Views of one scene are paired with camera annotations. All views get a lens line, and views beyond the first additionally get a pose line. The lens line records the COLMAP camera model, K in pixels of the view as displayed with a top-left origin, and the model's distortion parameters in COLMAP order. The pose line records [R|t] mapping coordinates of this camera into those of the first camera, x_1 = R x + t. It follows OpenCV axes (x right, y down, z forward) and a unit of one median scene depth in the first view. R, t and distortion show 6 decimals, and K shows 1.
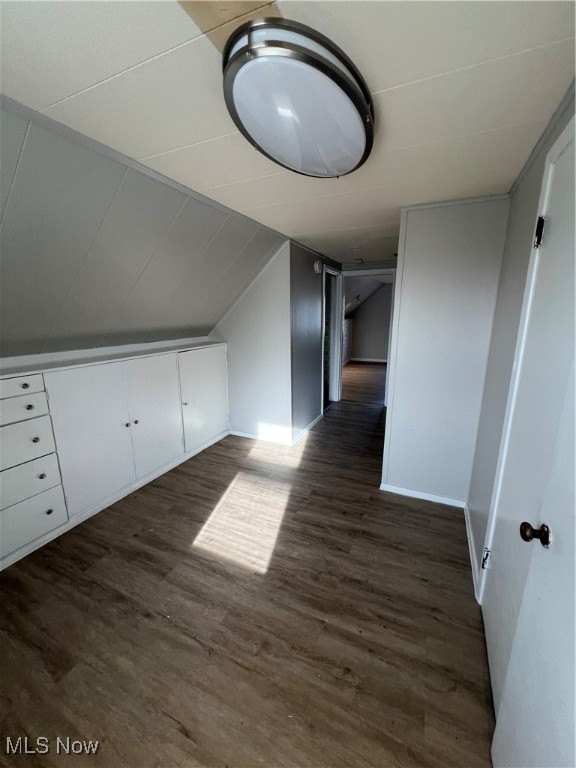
lens RADIAL K [[307.4, 0, 289.0], [0, 307.4, 383.7], [0, 0, 1]] dist [-0.002703, 0.000429]
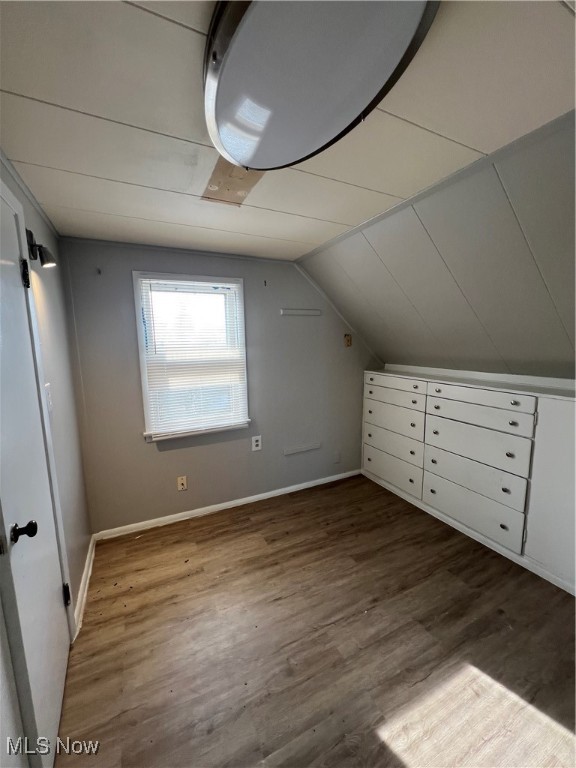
lens RADIAL K [[307.4, 0, 289.0], [0, 307.4, 383.7], [0, 0, 1]] dist [-0.002703, 0.000429]
pose [[-0.617379, 0.121409, -0.777241, 0.473450], [-0.163476, 0.946649, 0.277724, -0.240300], [0.769493, 0.298522, -0.564593, 1.054167]]
